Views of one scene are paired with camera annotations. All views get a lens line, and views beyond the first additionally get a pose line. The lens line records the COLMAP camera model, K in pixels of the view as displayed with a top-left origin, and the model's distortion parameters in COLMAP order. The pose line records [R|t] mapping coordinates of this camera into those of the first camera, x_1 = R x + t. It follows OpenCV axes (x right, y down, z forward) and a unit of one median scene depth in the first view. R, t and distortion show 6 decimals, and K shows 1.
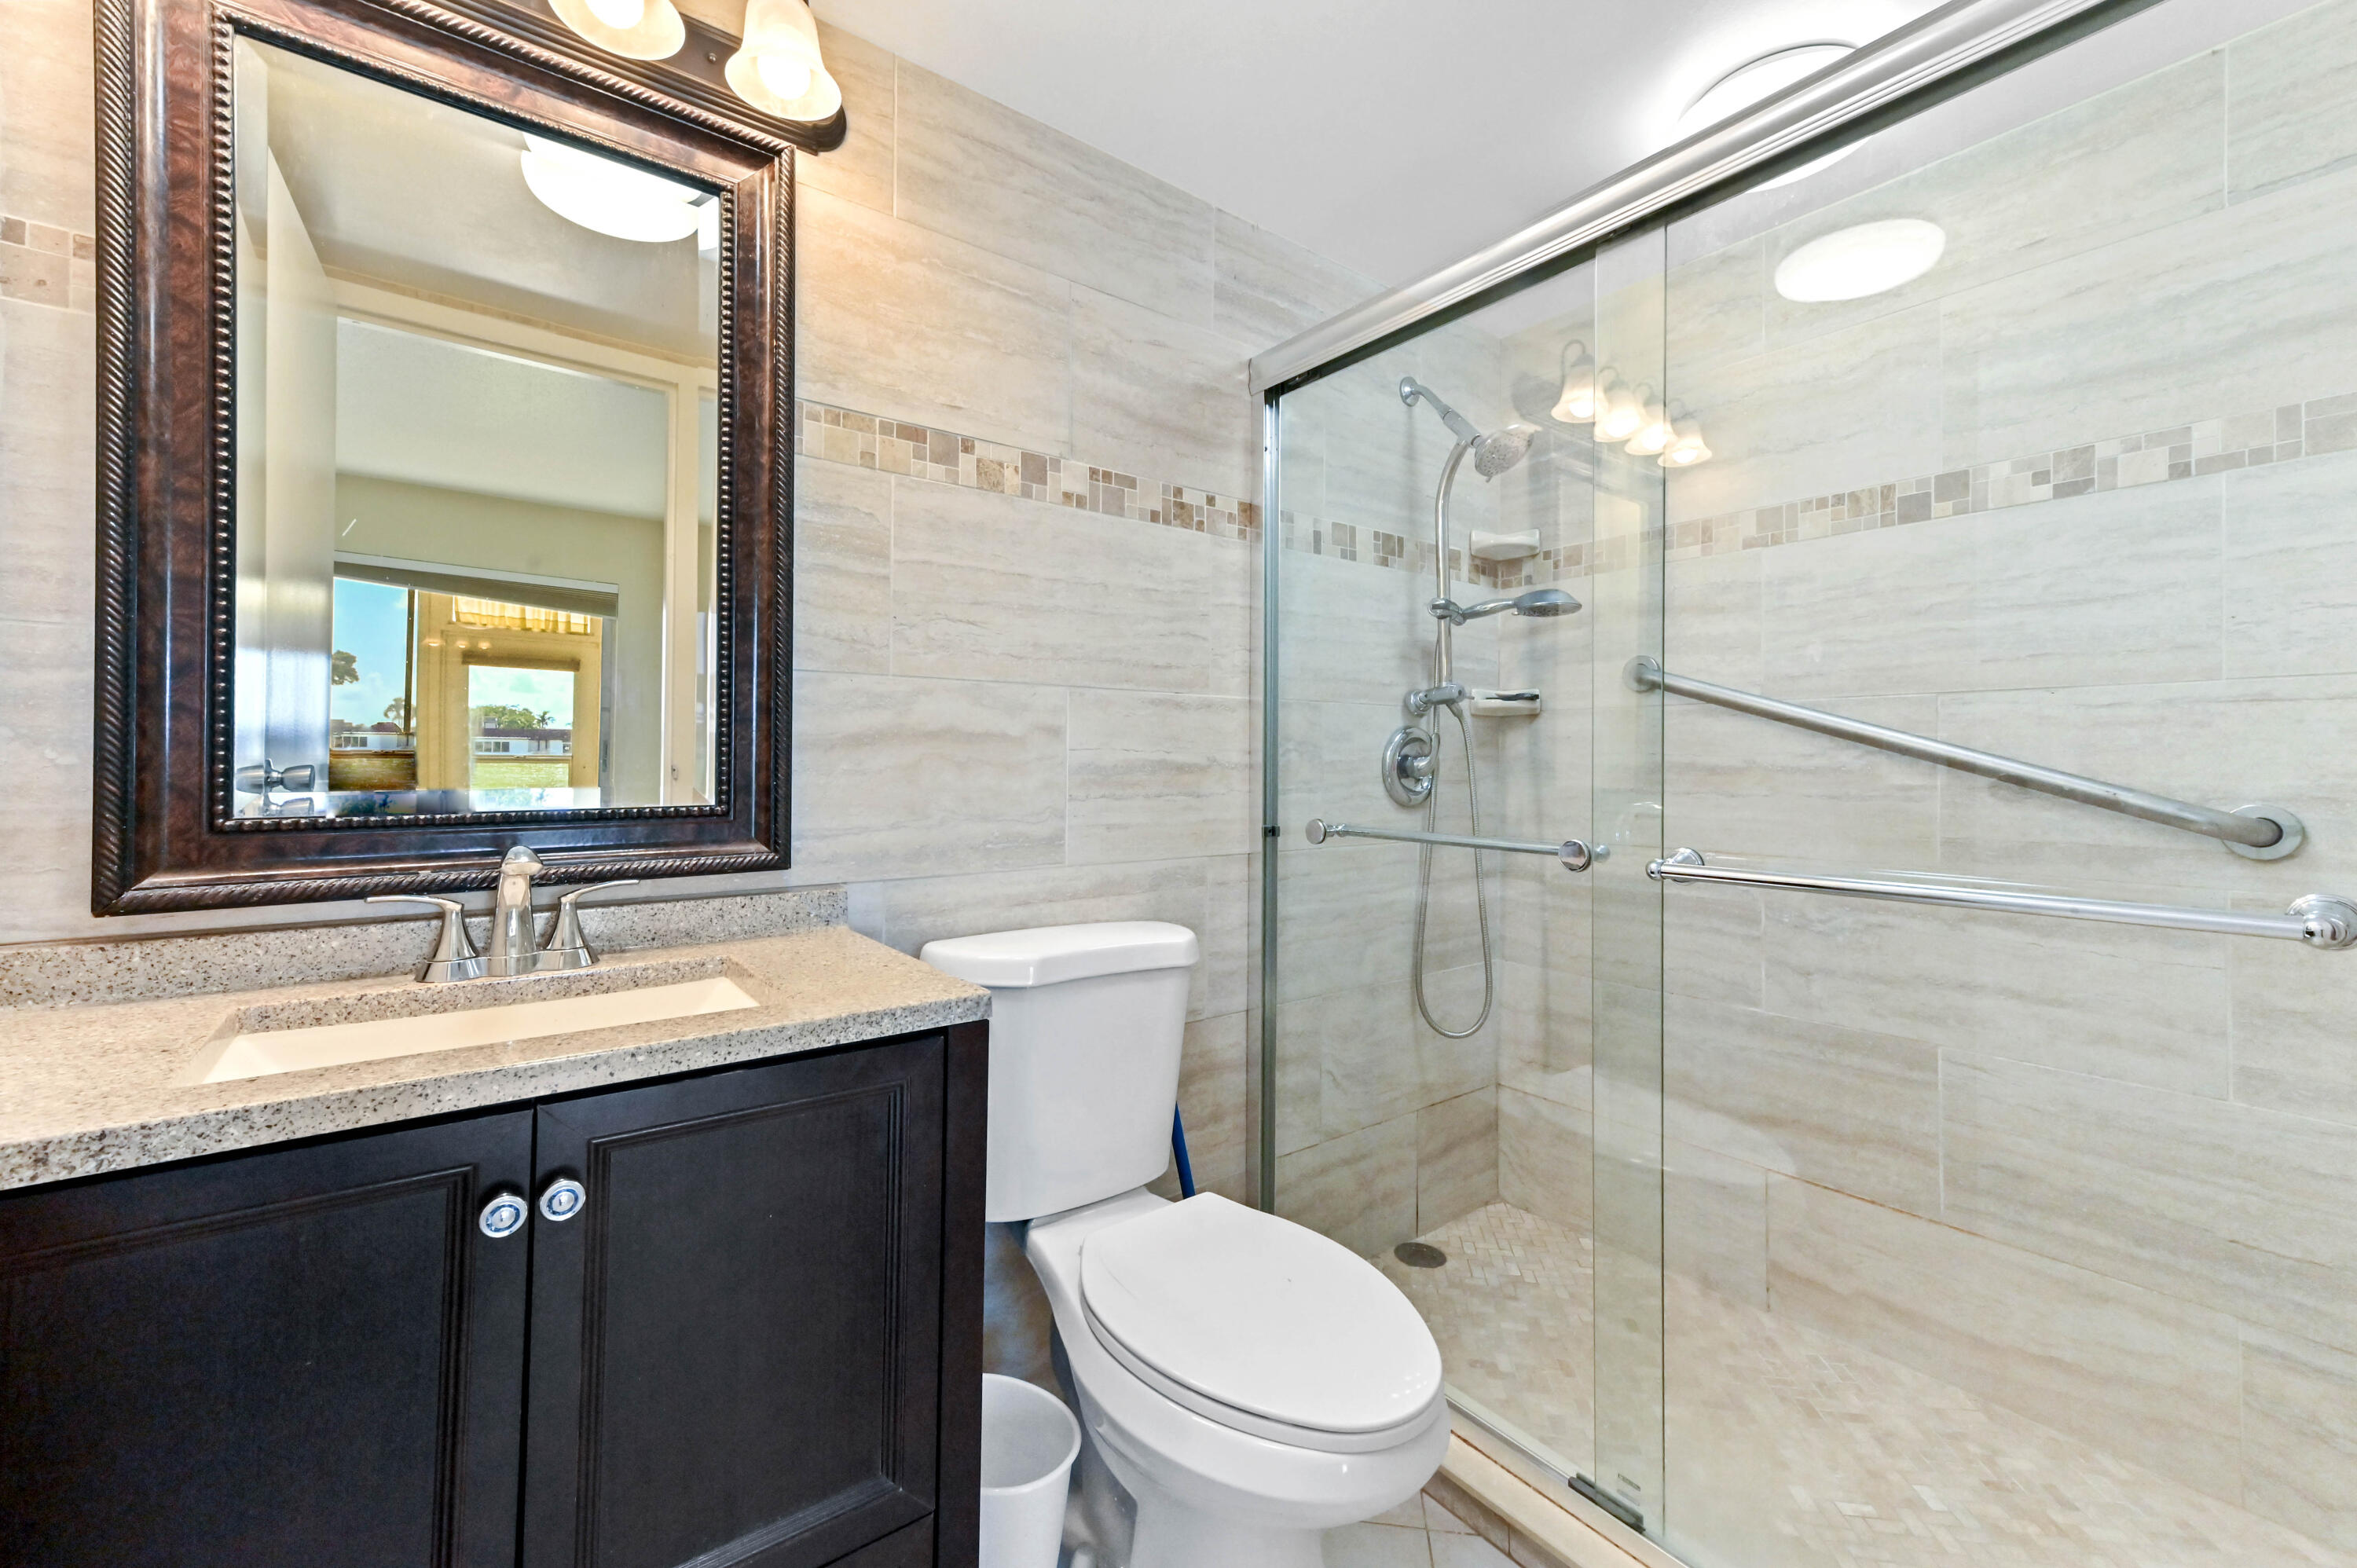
lens RADIAL K [[923.8, 0, 1179.9], [0, 923.8, 802.1], [0, 0, 1]] dist [0.019033, -0.000029]
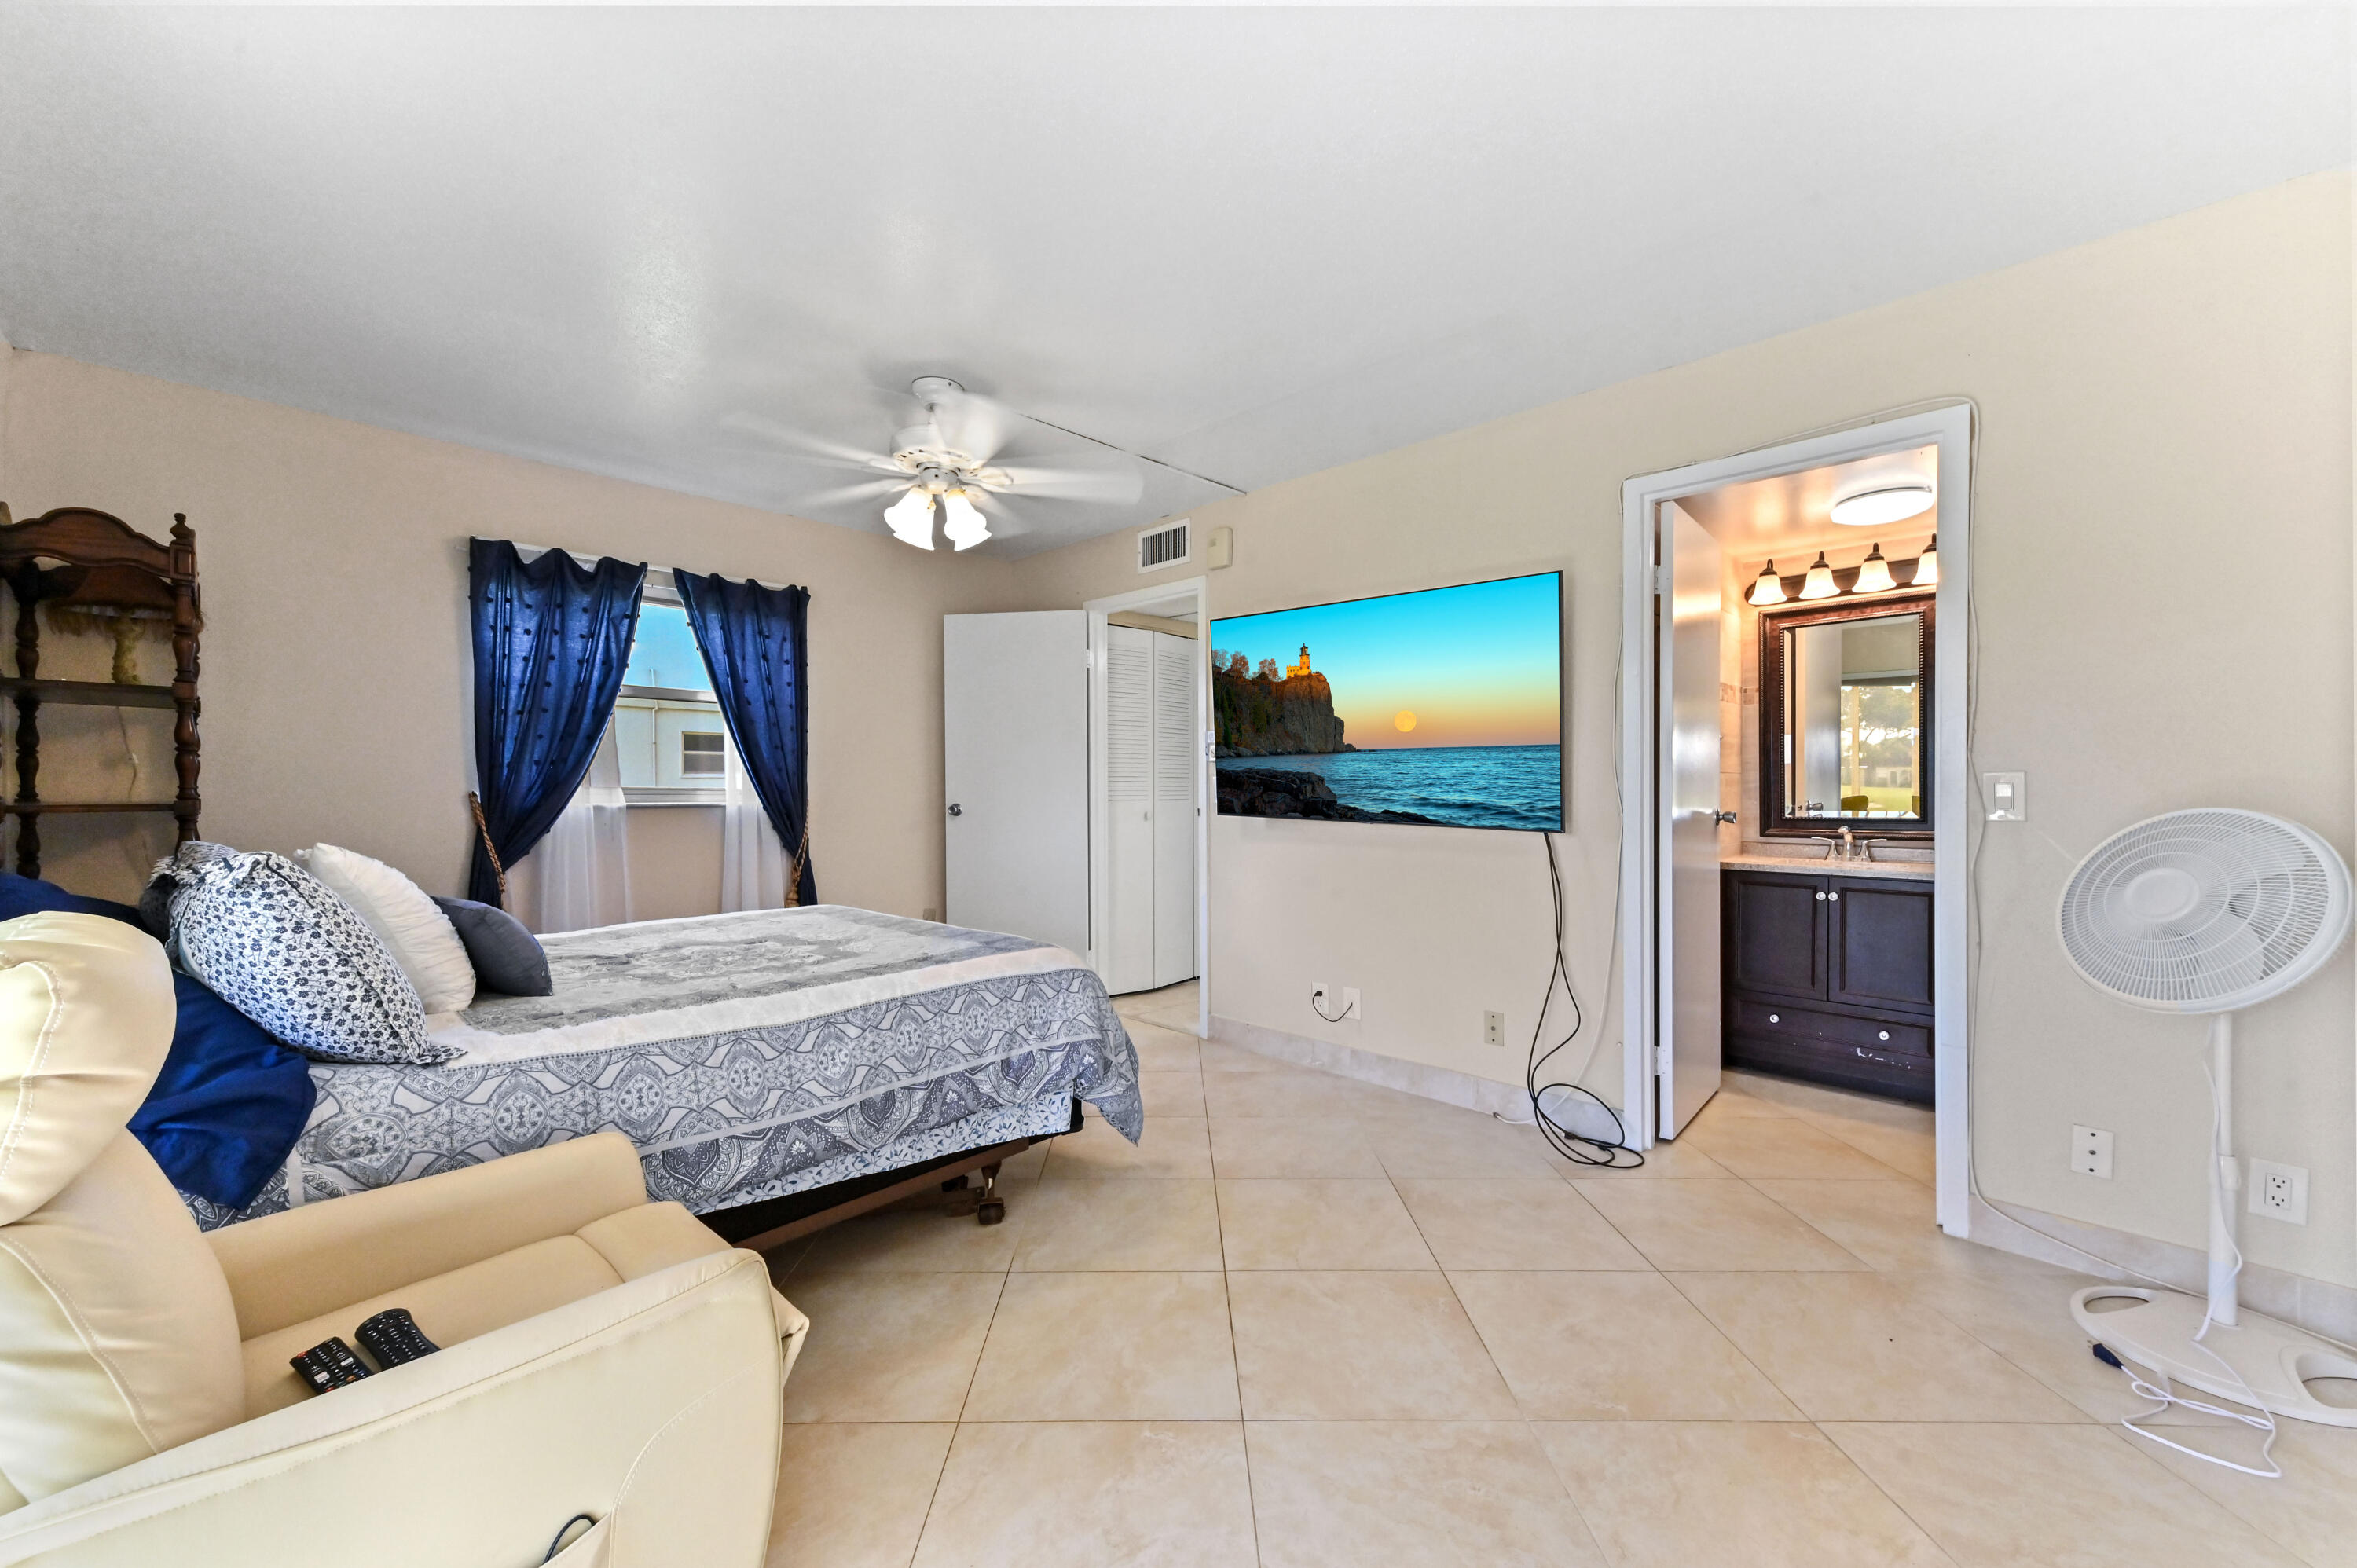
lens RADIAL K [[923.8, 0, 1179.9], [0, 923.8, 802.1], [0, 0, 1]] dist [0.019033, -0.000029]
pose [[0.170484, 0.018368, -0.985189, 2.568137], [-0.035659, 0.999286, 0.012460, -0.005241], [0.984715, 0.033007, 0.171017, -2.324344]]
